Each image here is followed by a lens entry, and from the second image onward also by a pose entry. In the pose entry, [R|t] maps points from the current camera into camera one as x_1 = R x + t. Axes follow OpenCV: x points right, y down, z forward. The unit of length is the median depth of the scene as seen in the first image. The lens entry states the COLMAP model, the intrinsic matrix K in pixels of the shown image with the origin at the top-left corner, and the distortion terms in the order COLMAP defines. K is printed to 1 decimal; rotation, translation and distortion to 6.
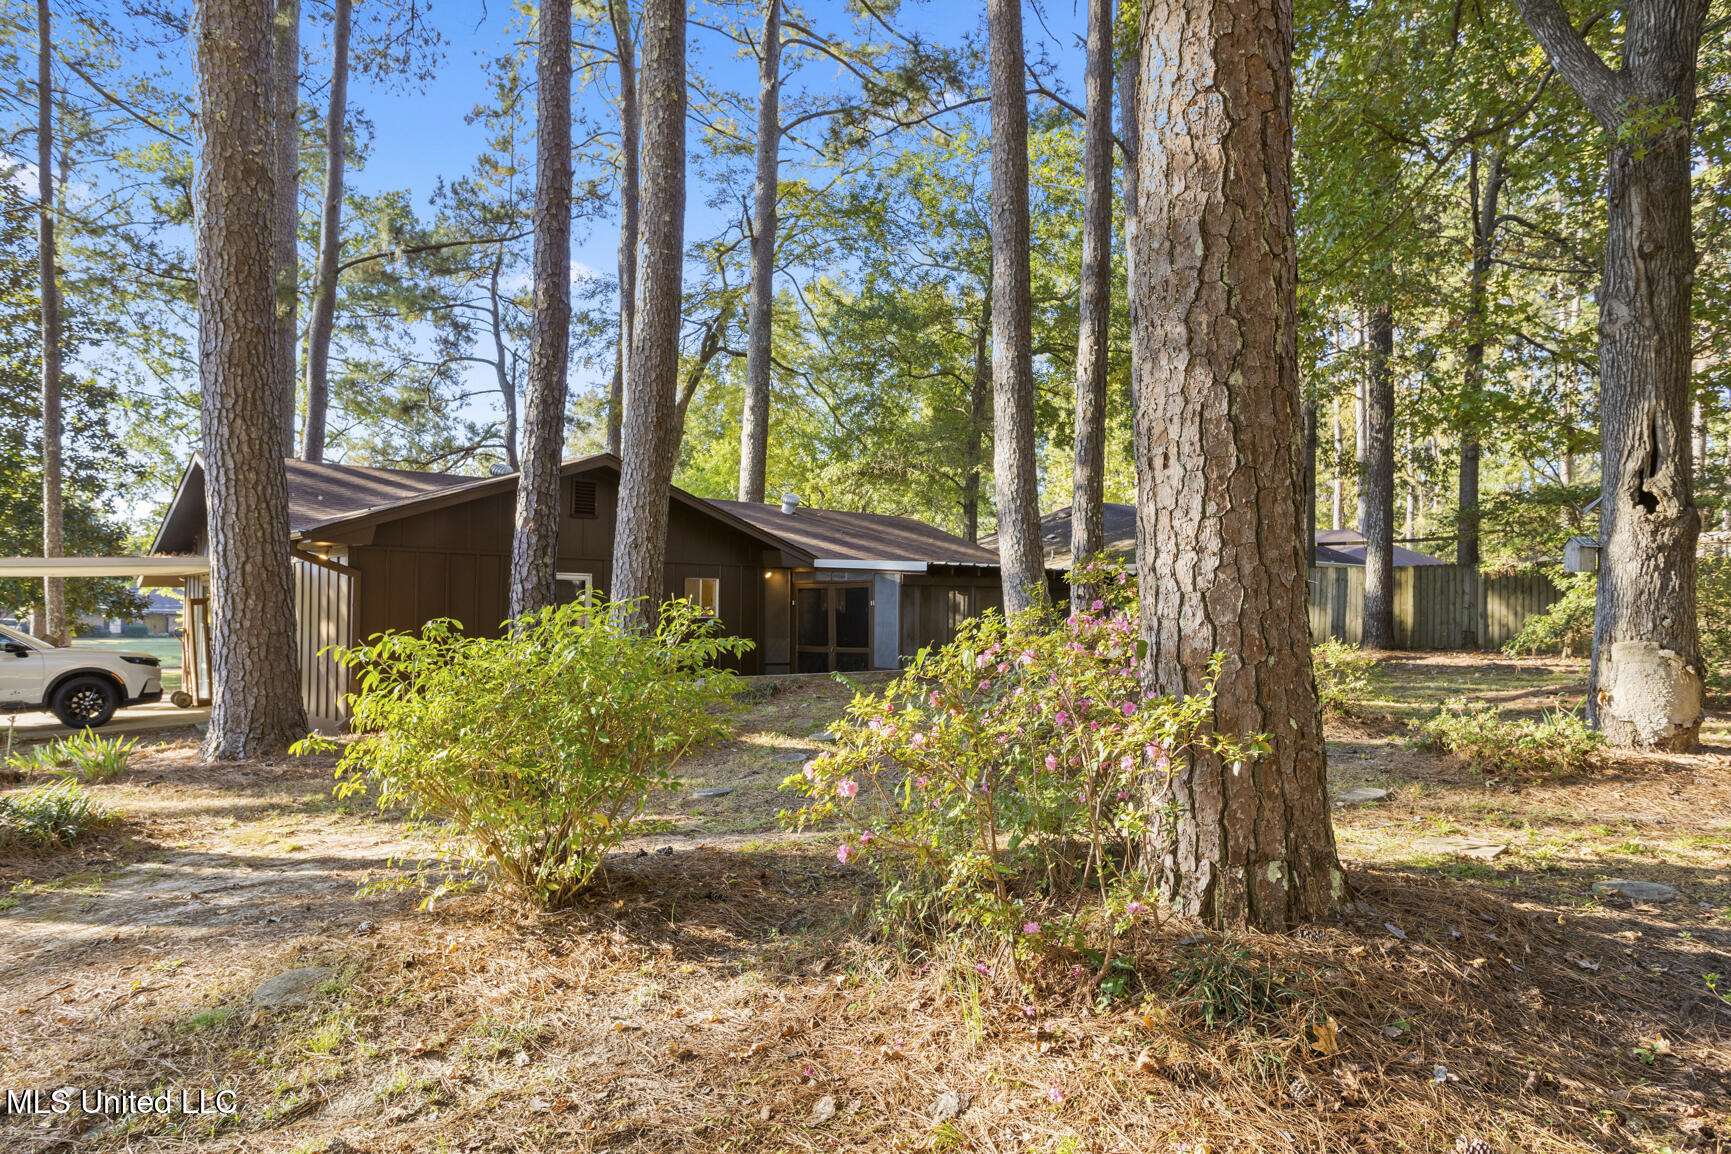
lens RADIAL K [[1056.1, 0, 874.8], [0, 1056.1, 571.9], [0, 0, 1]] dist [-0.005856, 0.000623]
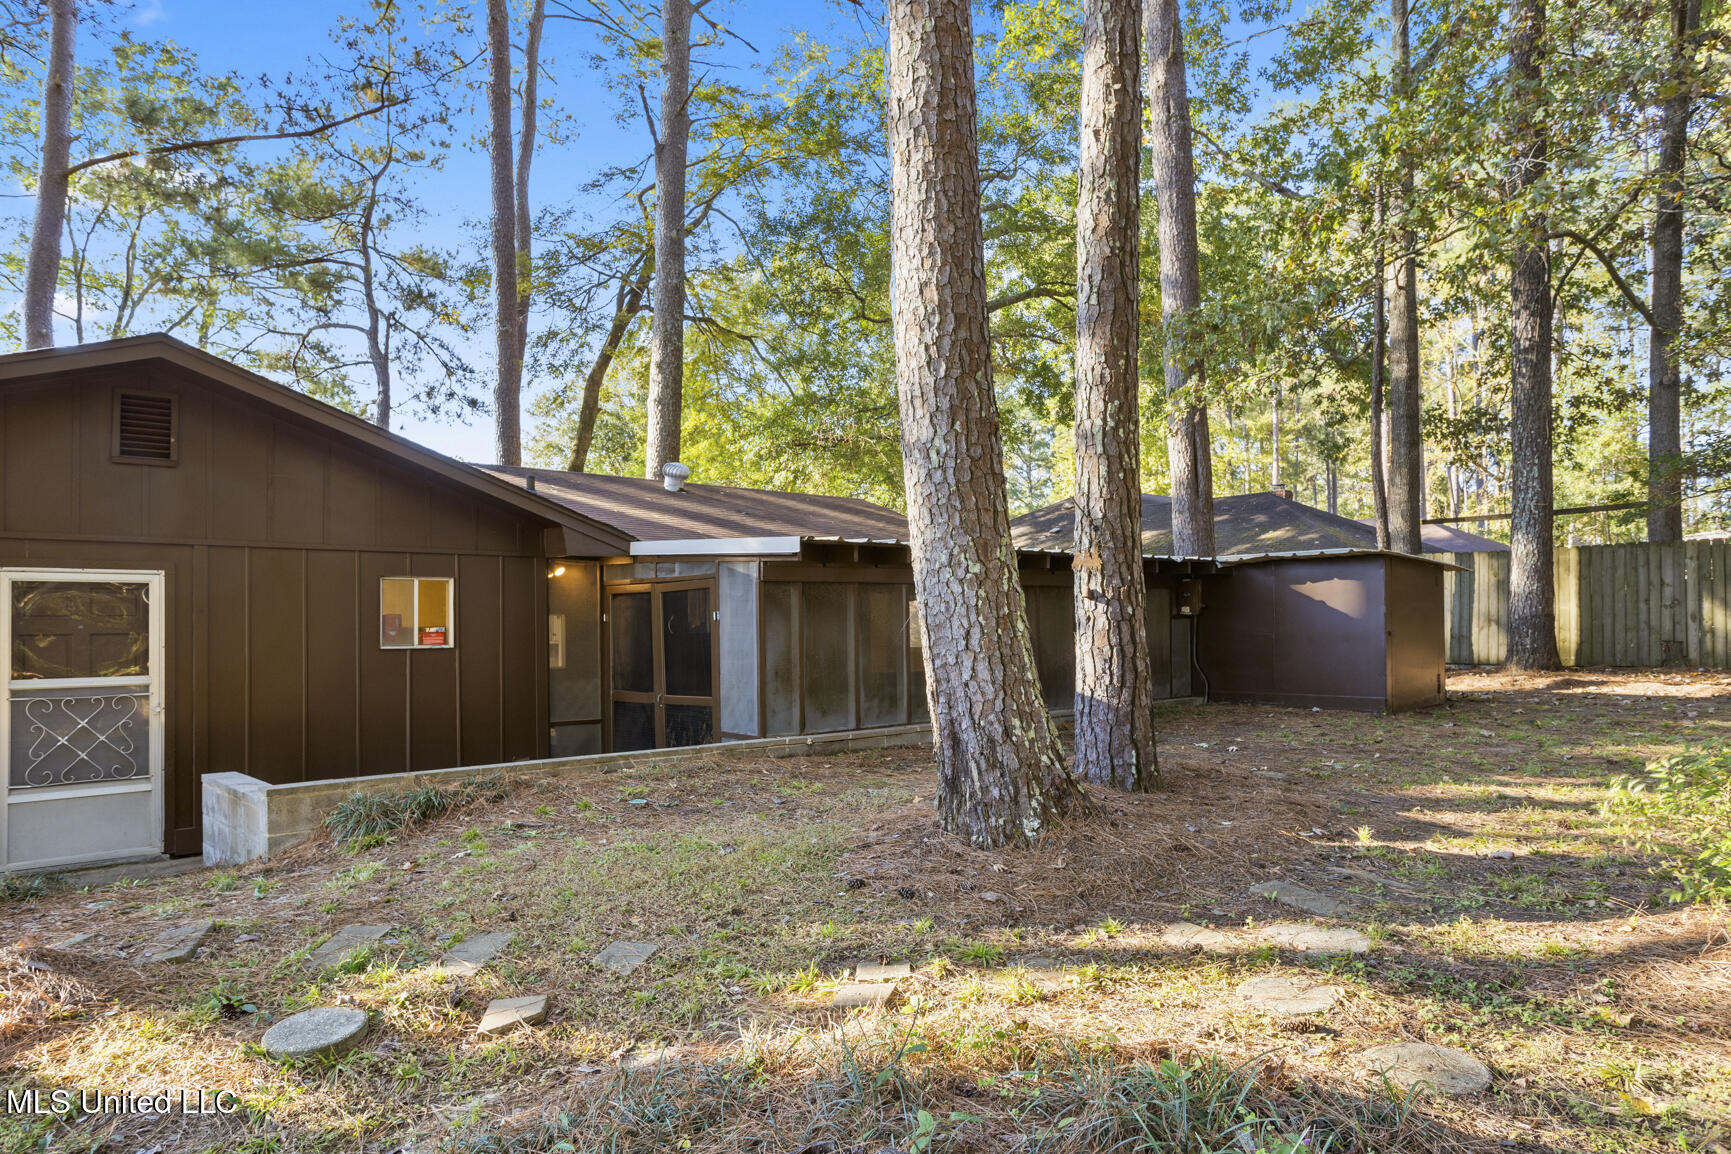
lens RADIAL K [[1056.1, 0, 855.6], [0, 1056.1, 581.3], [0, 0, 1]] dist [-0.005856, 0.000623]
pose [[0.999439, -0.018597, -0.027836, 0.059452], [0.018525, 0.999824, -0.002855, 0.009806], [0.027884, 0.002337, 0.999608, 0.308936]]
